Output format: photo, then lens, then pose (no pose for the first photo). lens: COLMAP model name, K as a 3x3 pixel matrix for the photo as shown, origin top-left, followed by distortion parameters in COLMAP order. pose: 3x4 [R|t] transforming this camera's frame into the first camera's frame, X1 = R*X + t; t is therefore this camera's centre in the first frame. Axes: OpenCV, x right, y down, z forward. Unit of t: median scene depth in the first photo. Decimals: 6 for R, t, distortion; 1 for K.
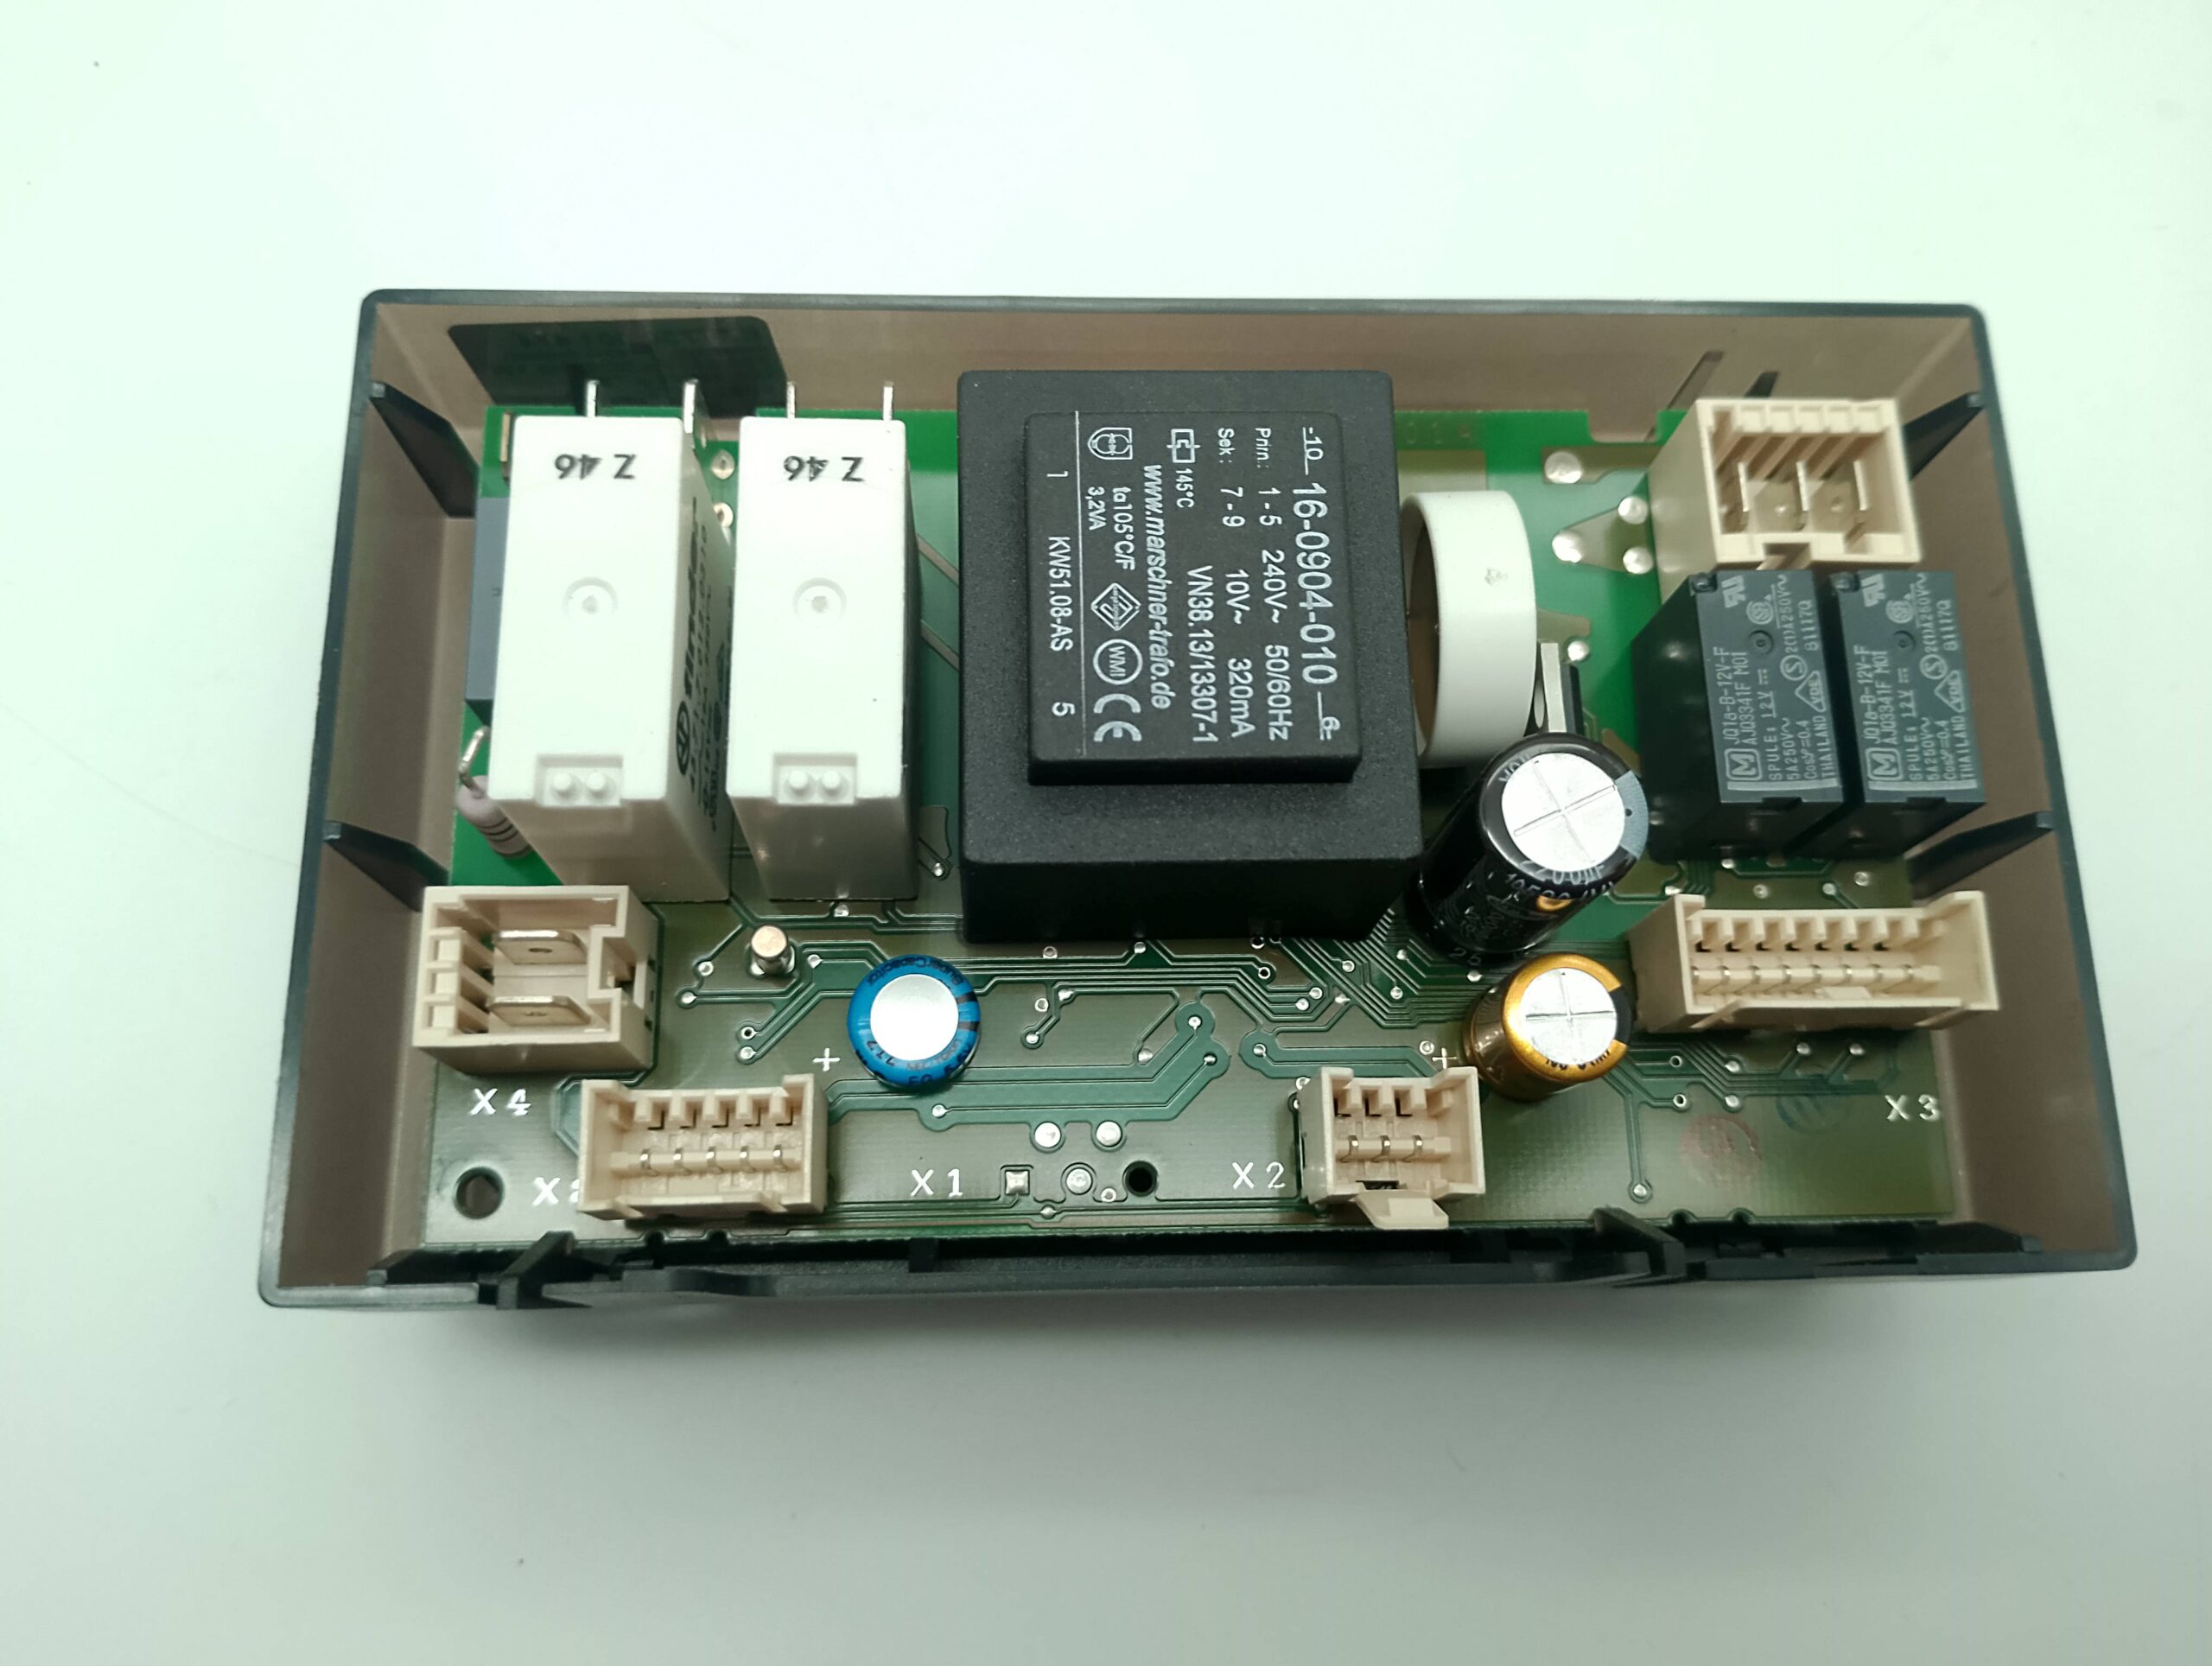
lens RADIAL K [[1933.6, 0, 1106.0], [0, 1933.6, 833.0], [0, 0, 1]] dist [0.160330, -0.461888]
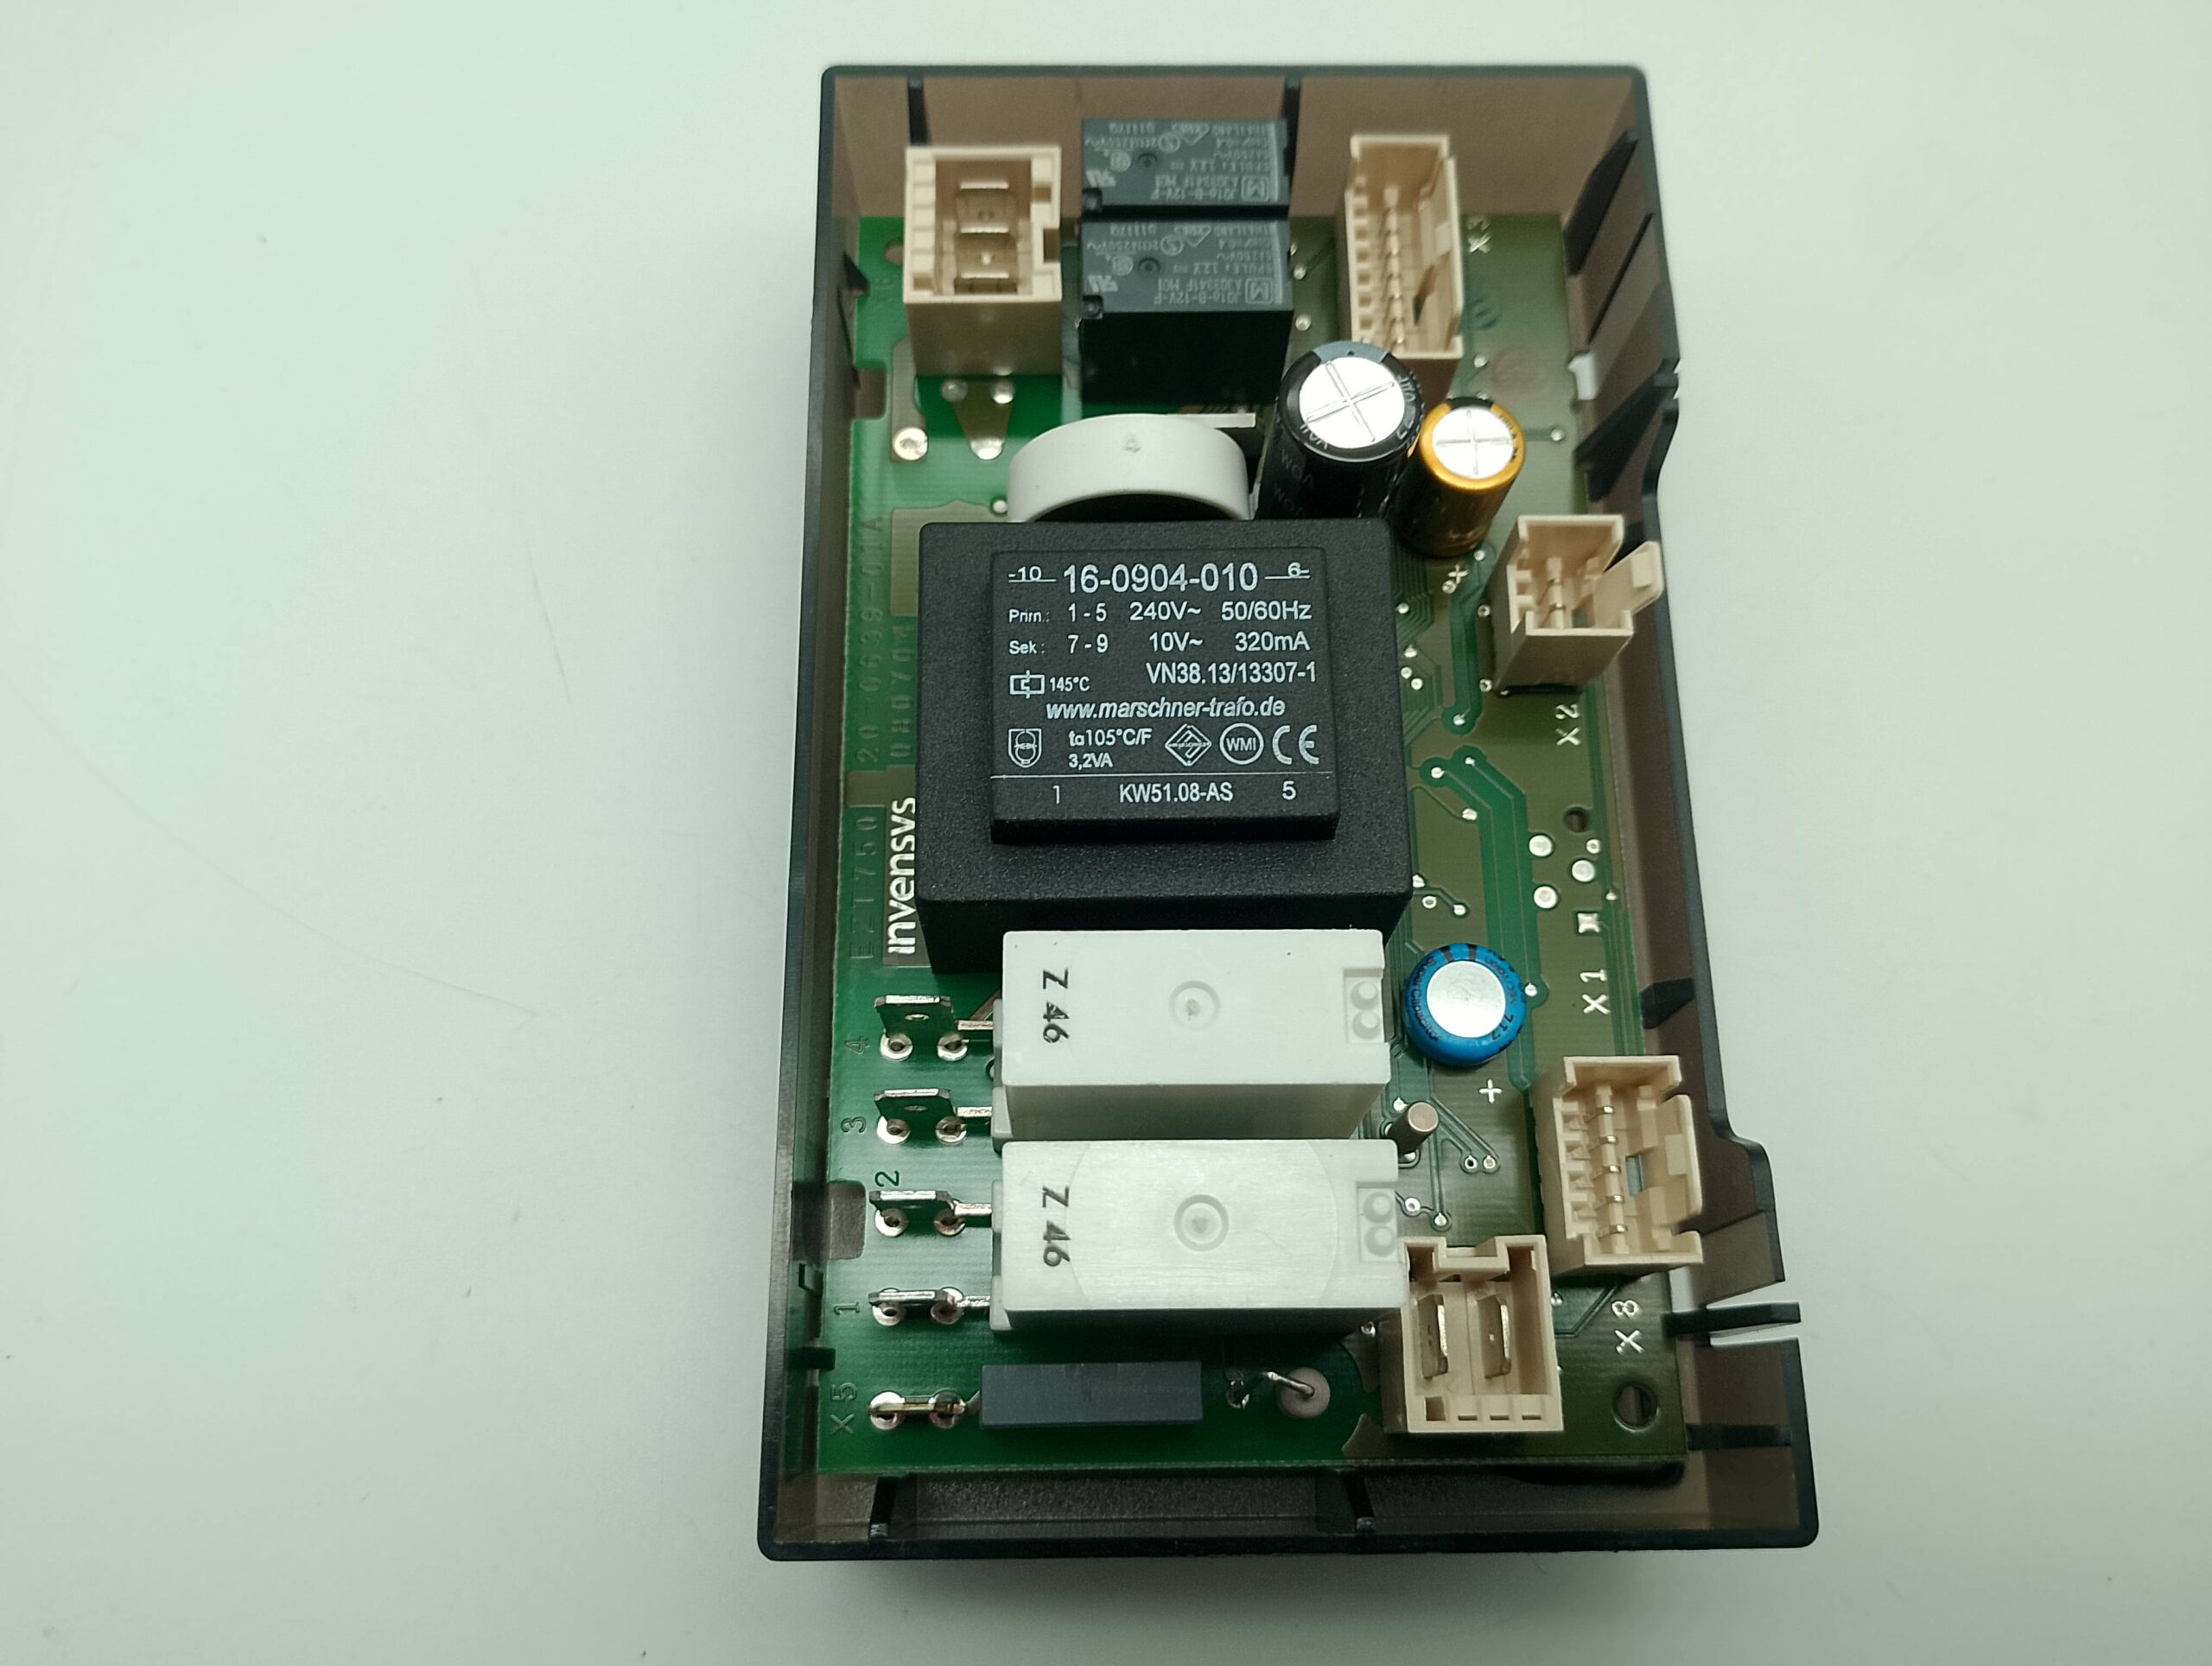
lens RADIAL K [[1933.6, 0, 1106.0], [0, 1933.6, 833.0], [0, 0, 1]] dist [0.160330, -0.461888]
pose [[0.004296, -0.962908, 0.269795, -0.334606], [0.952866, 0.085789, 0.291008, -0.469641], [-0.303359, 0.255829, 0.917891, 0.018966]]
